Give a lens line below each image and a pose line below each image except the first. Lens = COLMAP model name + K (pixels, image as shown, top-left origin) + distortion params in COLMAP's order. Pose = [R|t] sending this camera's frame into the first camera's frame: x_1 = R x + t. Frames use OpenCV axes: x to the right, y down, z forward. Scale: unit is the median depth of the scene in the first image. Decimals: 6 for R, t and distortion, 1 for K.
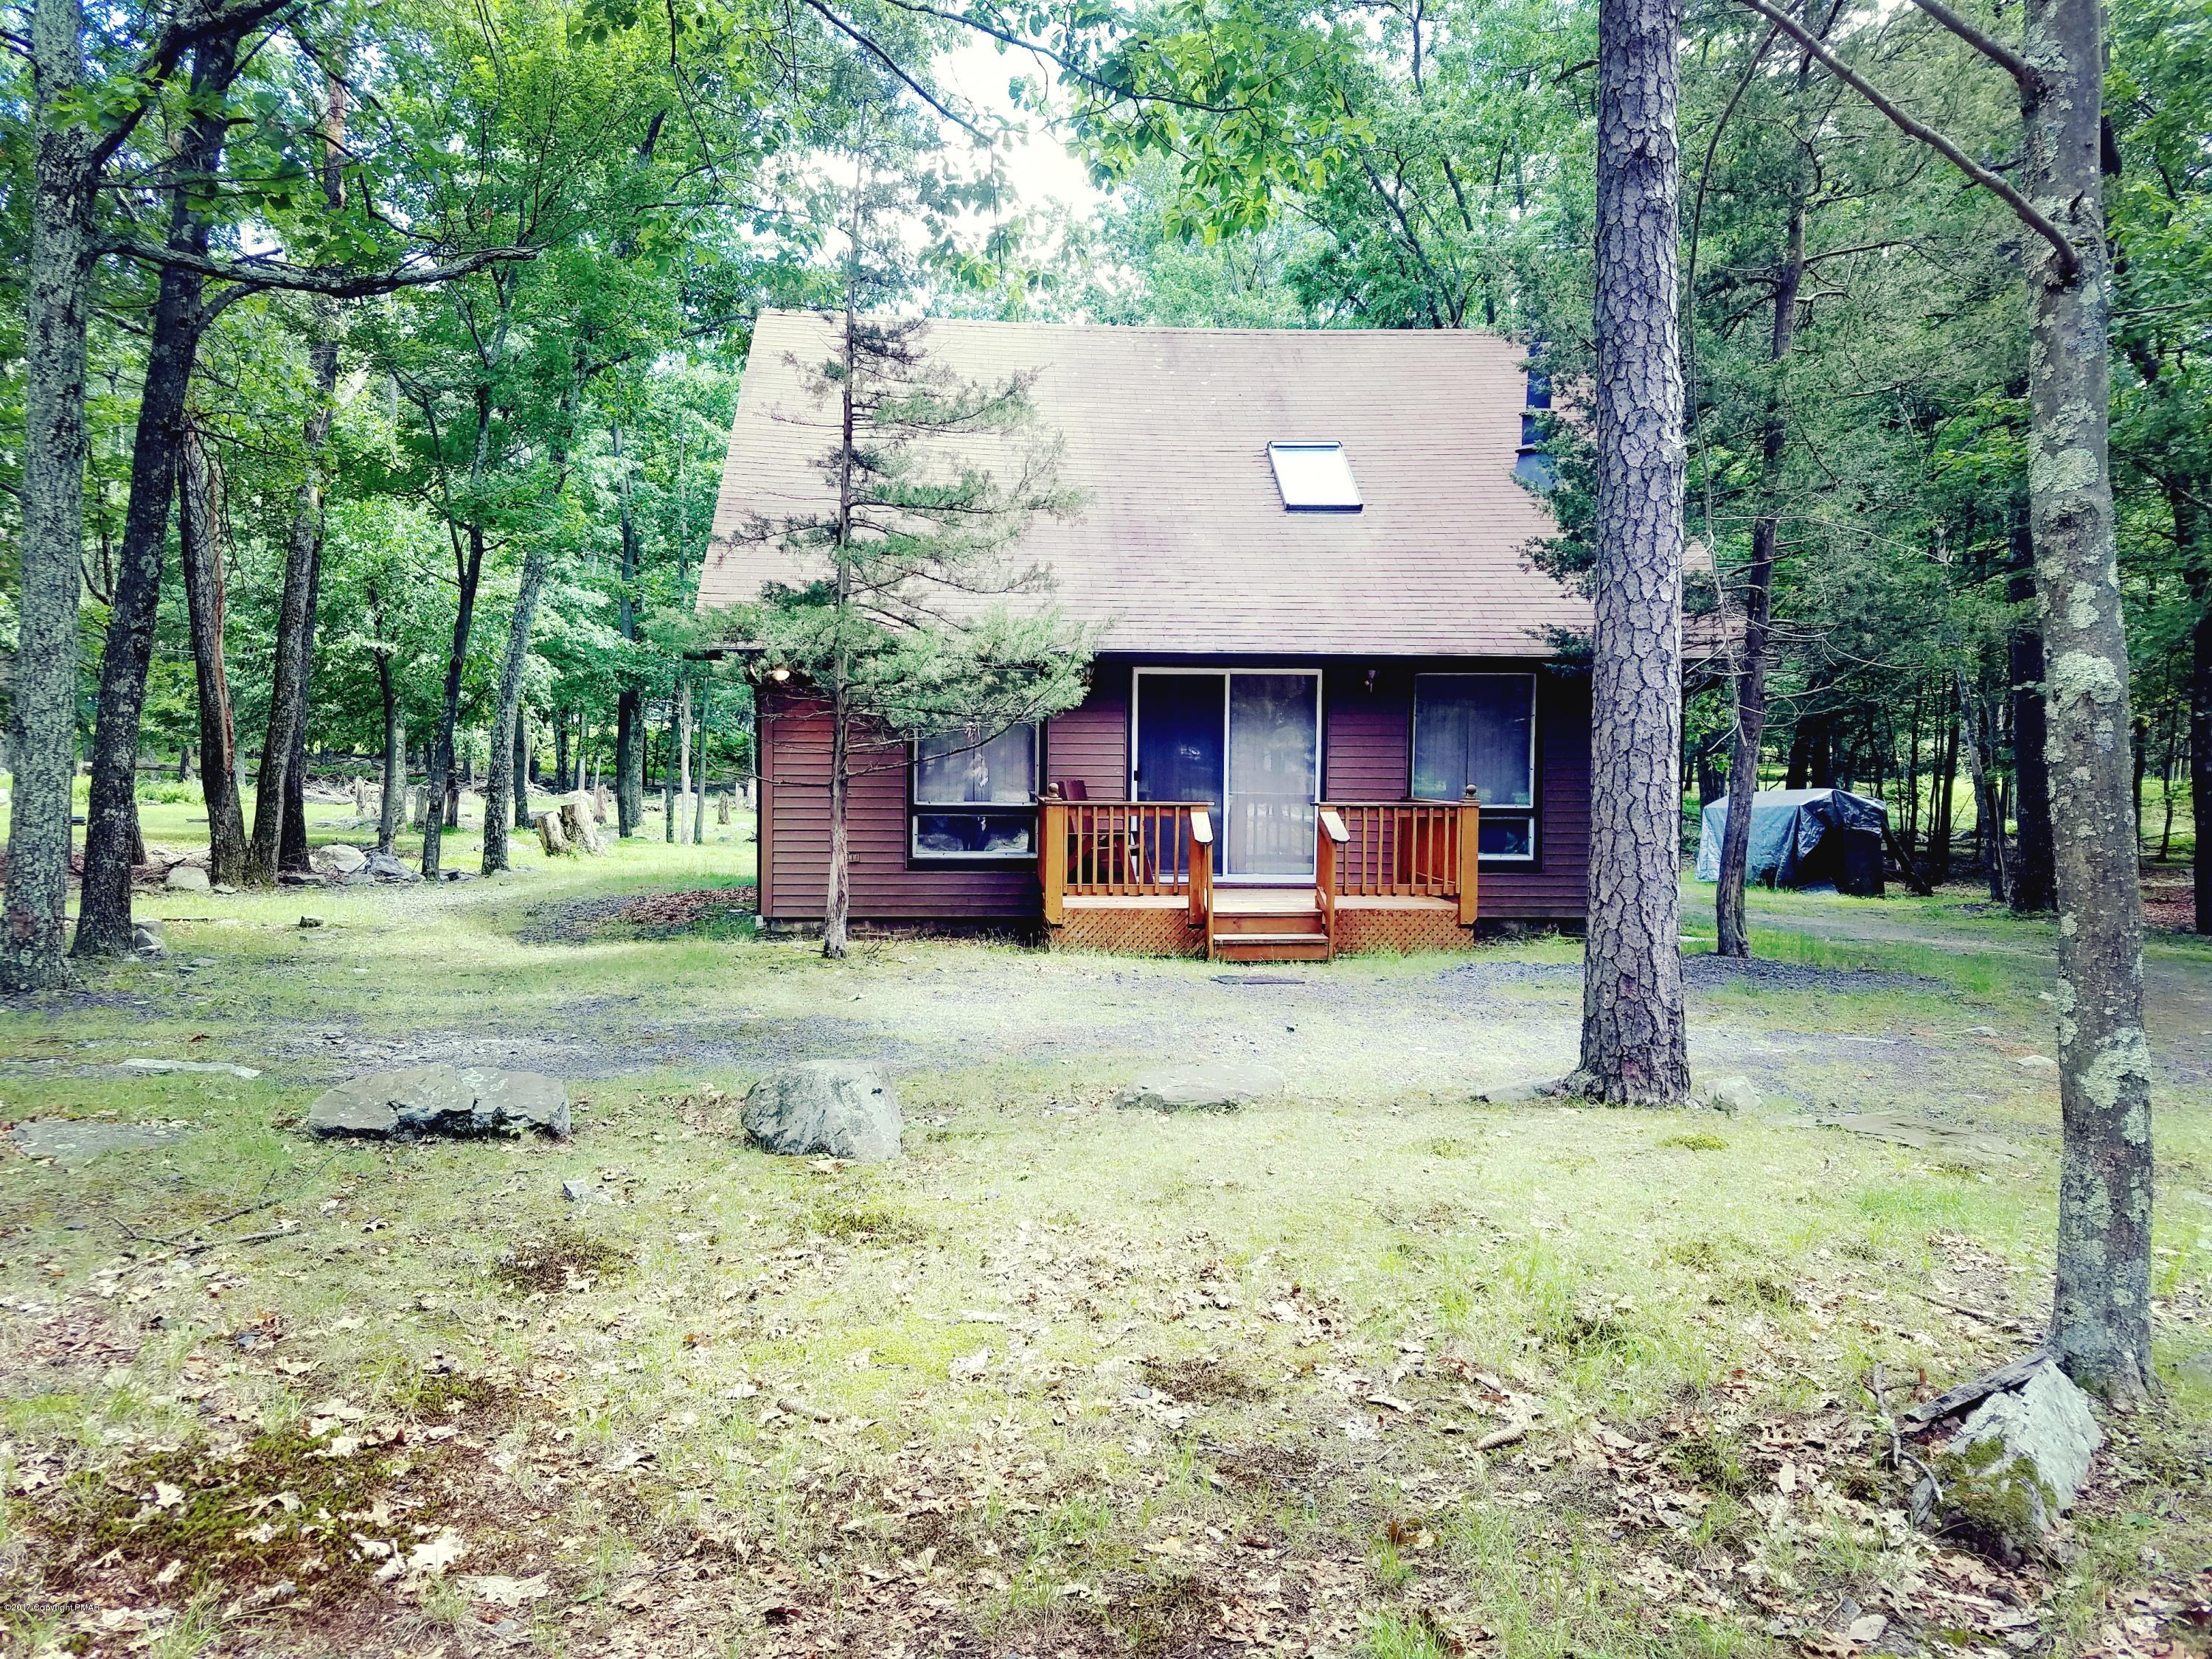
lens RADIAL K [[1679.8, 0, 1106.0], [0, 1679.8, 829.5], [0, 0, 1]] dist [0.308005, -0.643984]
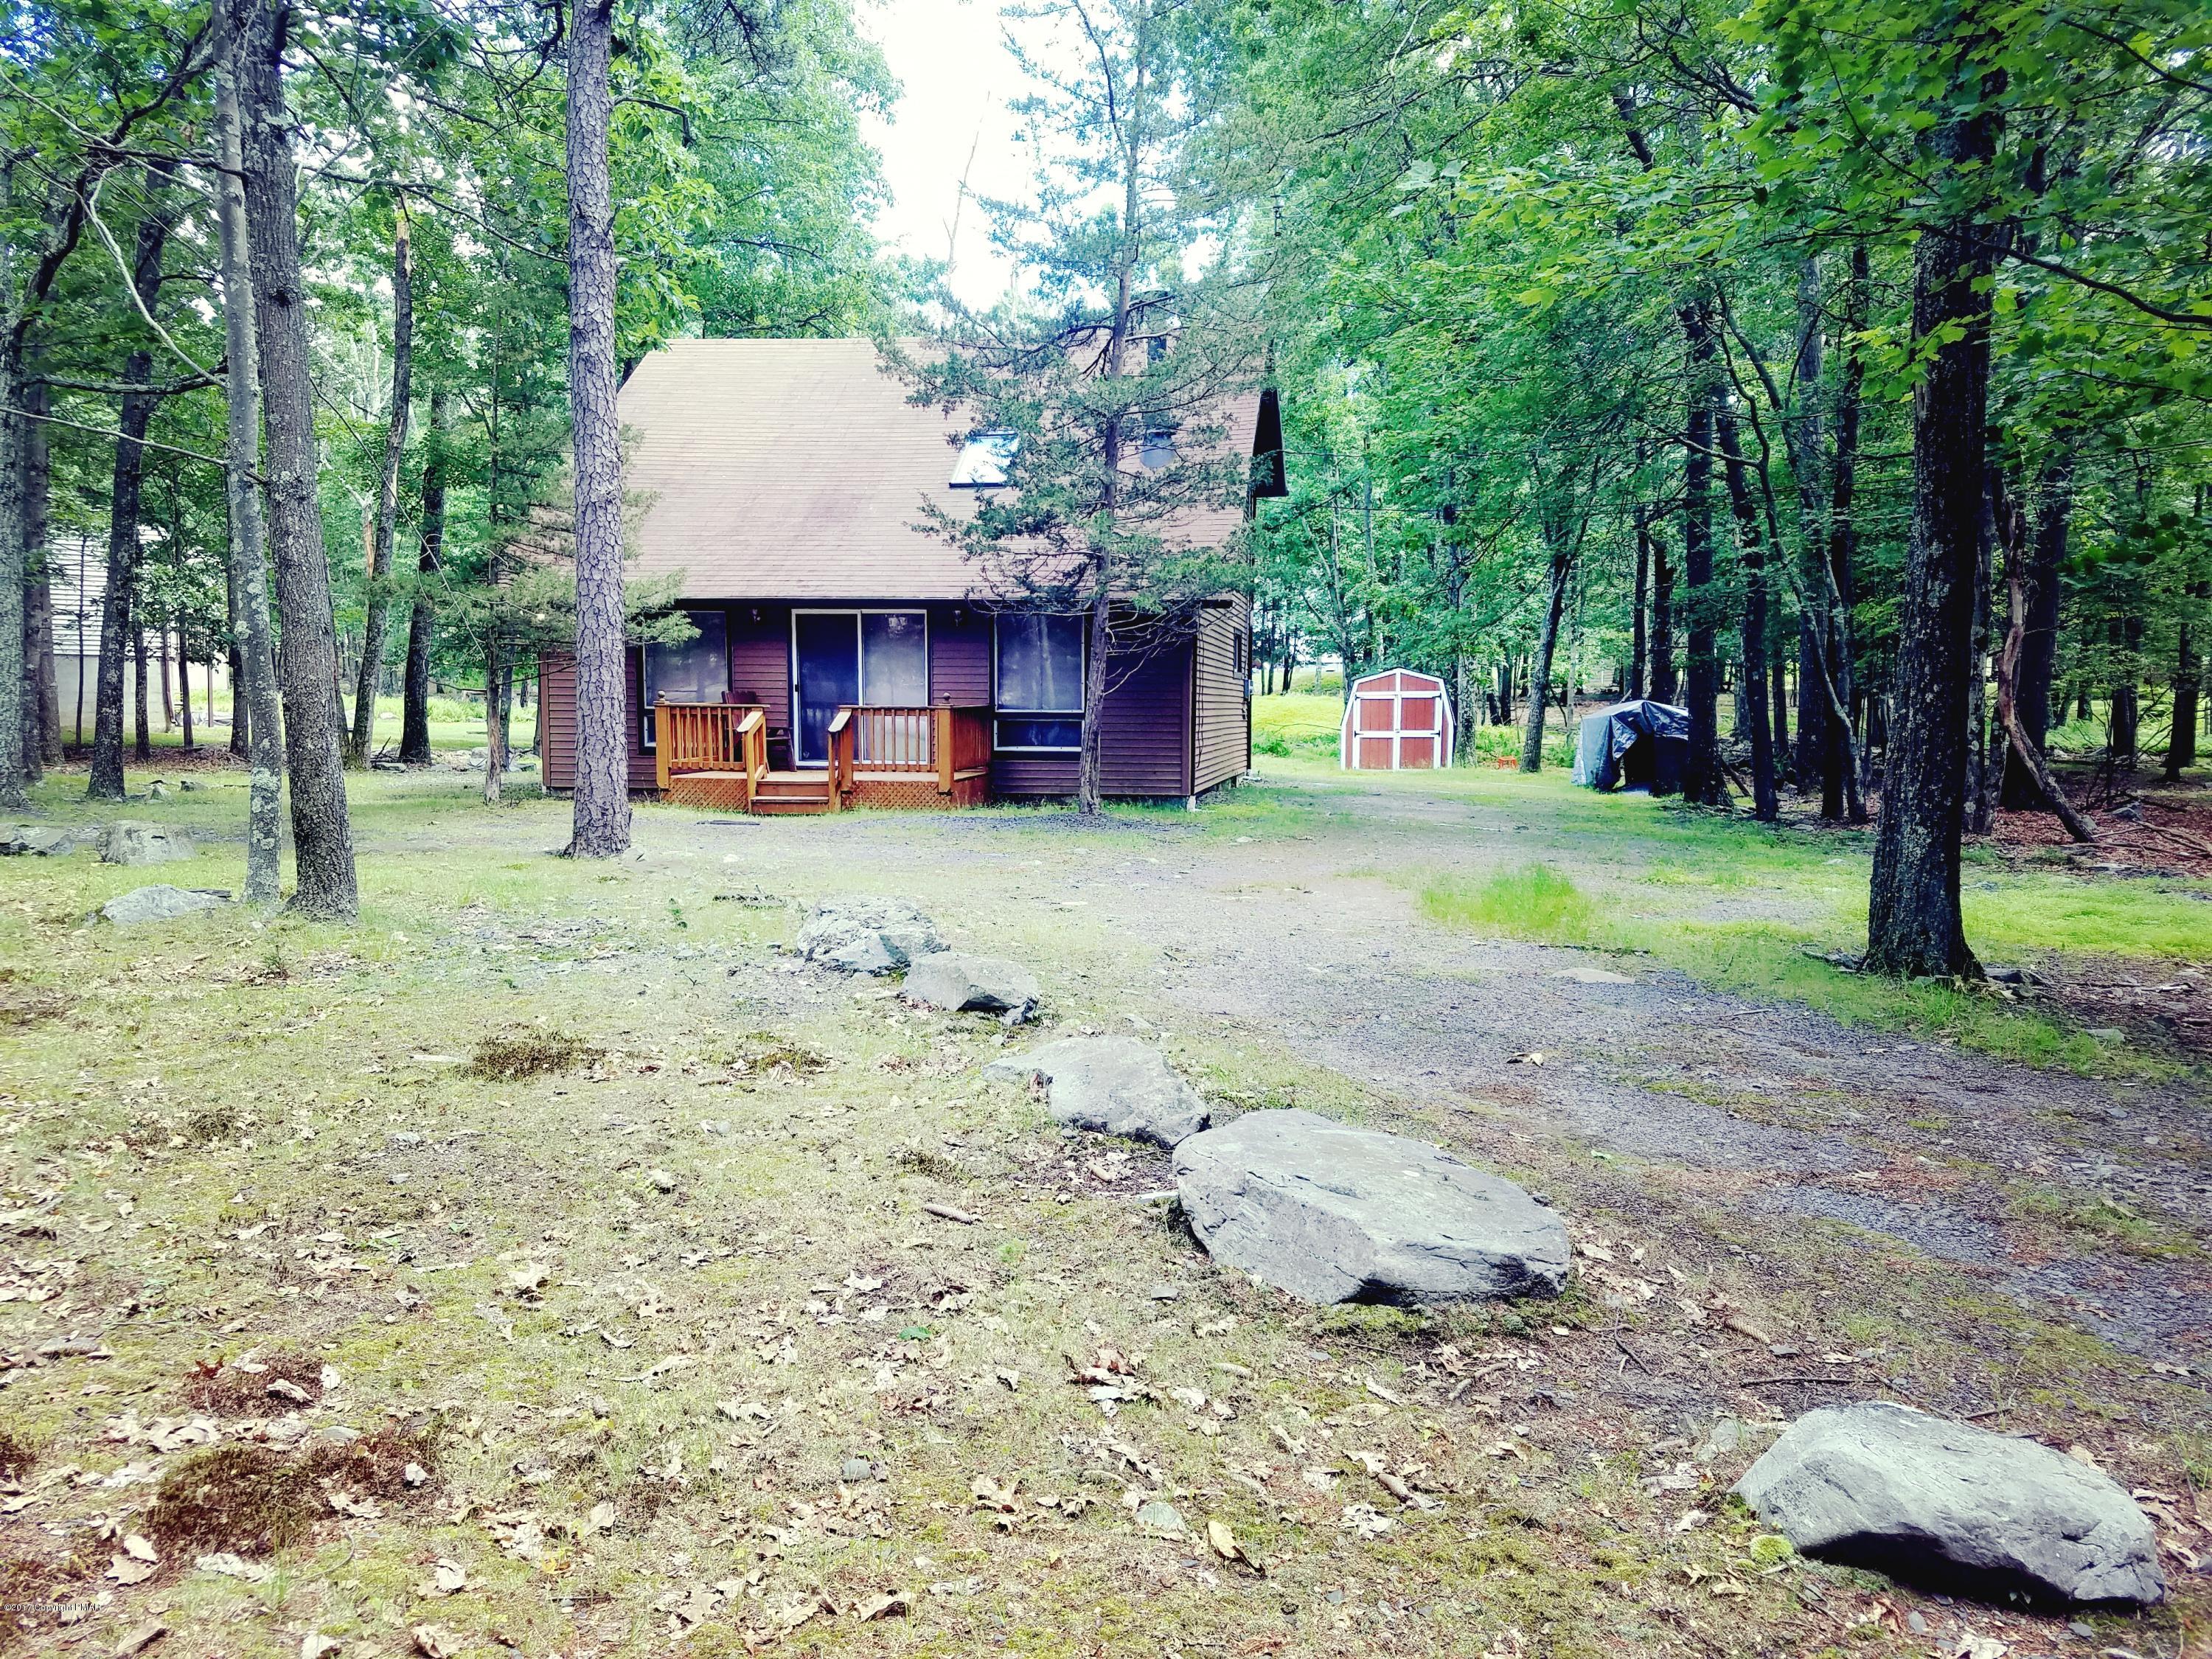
lens RADIAL K [[1679.8, 0, 1106.0], [0, 1679.8, 829.5], [0, 0, 1]] dist [0.308005, -0.643984]
pose [[0.968951, 0.014205, -0.246843, 0.652328], [-0.003588, 0.999051, 0.043408, 0.024084], [0.247225, -0.041174, 0.968083, -0.311510]]
